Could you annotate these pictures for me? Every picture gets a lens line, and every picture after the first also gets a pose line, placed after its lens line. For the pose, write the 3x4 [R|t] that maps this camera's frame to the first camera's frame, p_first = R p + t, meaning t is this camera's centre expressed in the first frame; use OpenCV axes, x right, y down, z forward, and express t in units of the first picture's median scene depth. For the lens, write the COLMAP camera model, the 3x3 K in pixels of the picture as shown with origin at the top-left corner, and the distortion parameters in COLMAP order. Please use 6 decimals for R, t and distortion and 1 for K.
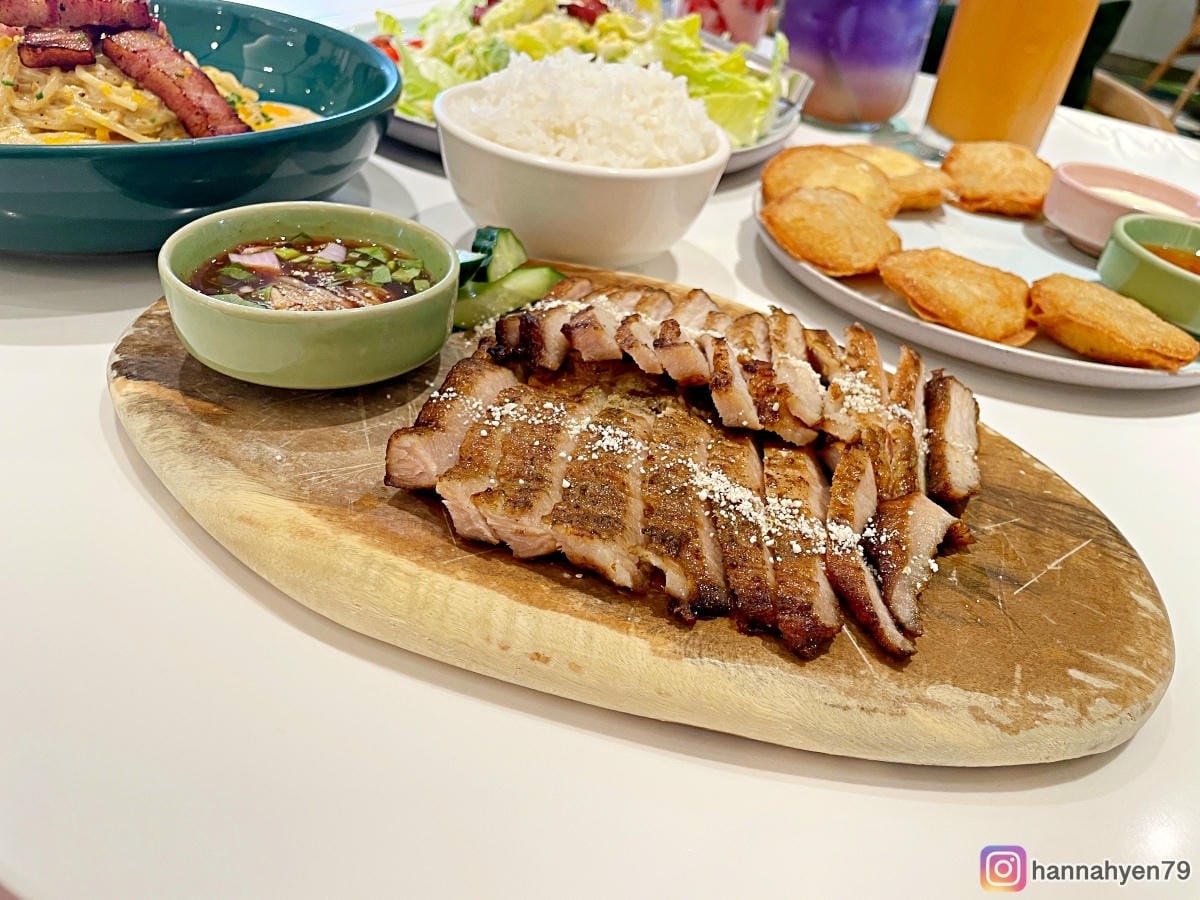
lens RADIAL K [[898.0, 0, 600.0], [0, 898.0, 450.0], [0, 0, 1]] dist [0.056621, -0.110968]
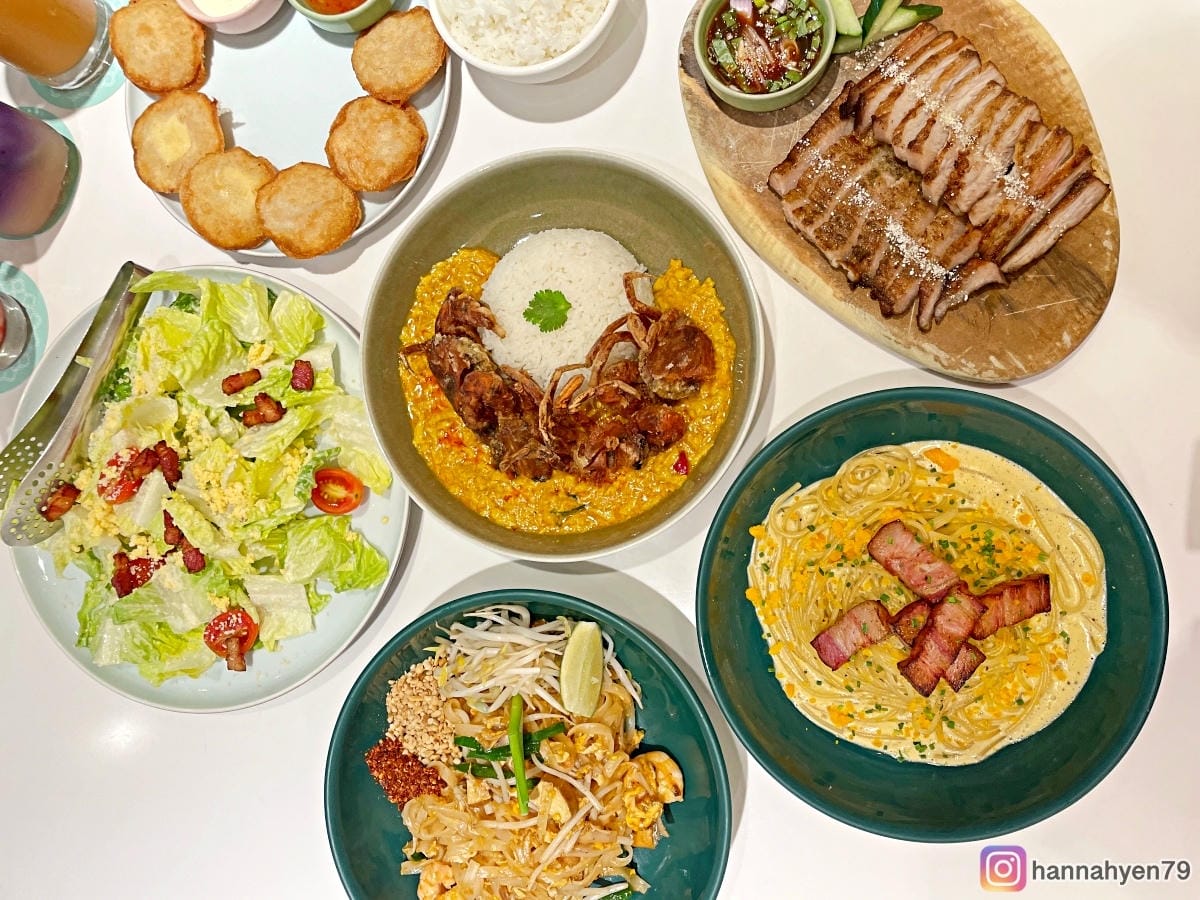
lens RADIAL K [[944.3, 0, 600.0], [0, 944.3, 450.0], [0, 0, 1]] dist [0.074094, -0.131950]
pose [[0.830641, 0.445572, -0.333919, 0.562864], [0.008541, 0.589434, 0.807771, -1.610862], [0.556744, -0.673820, 0.485802, -0.988729]]
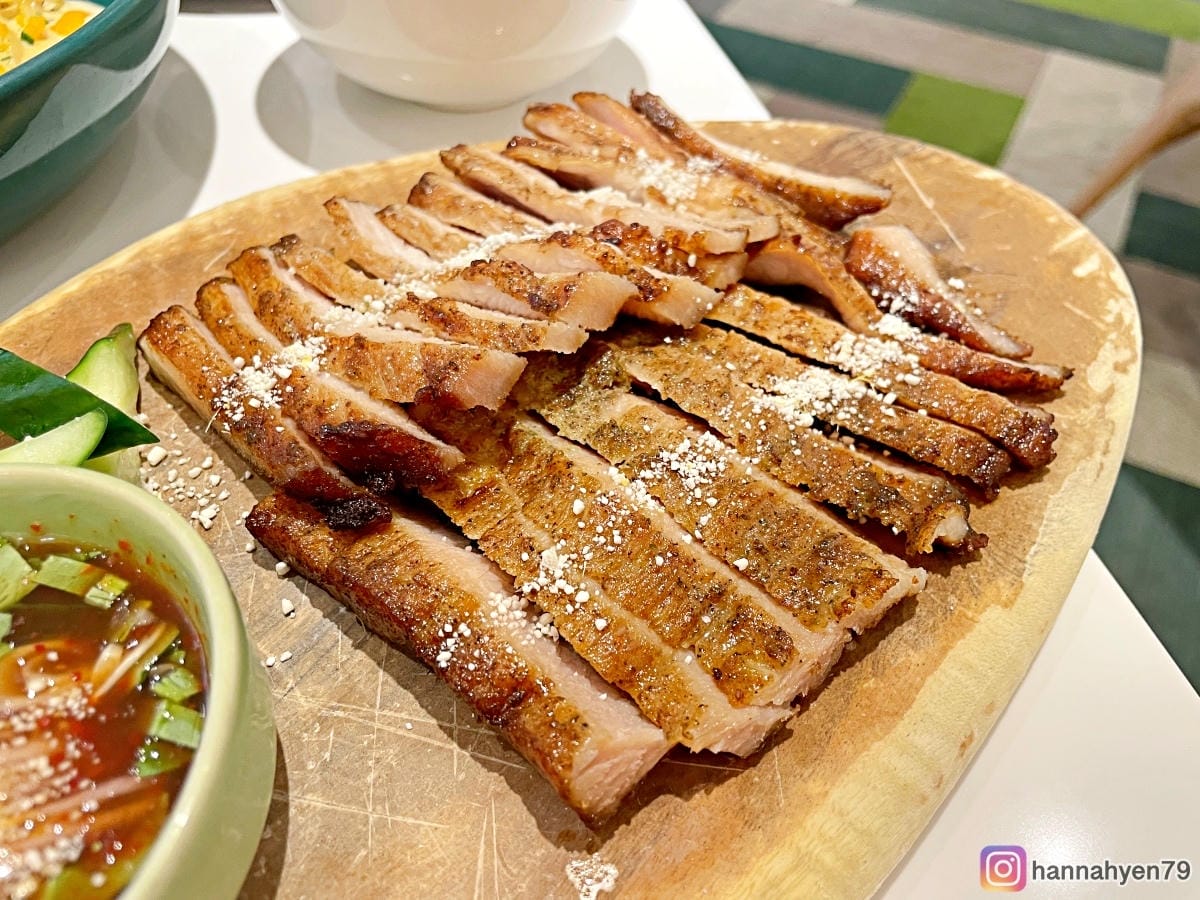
lens RADIAL K [[944.3, 0, 600.0], [0, 944.3, 450.0], [0, 0, 1]] dist [0.074094, -0.131950]
pose [[0.462275, -0.741173, 0.486789, -0.340794], [0.541633, 0.670670, 0.506789, -0.399620], [-0.702094, 0.029385, 0.711478, 0.572489]]
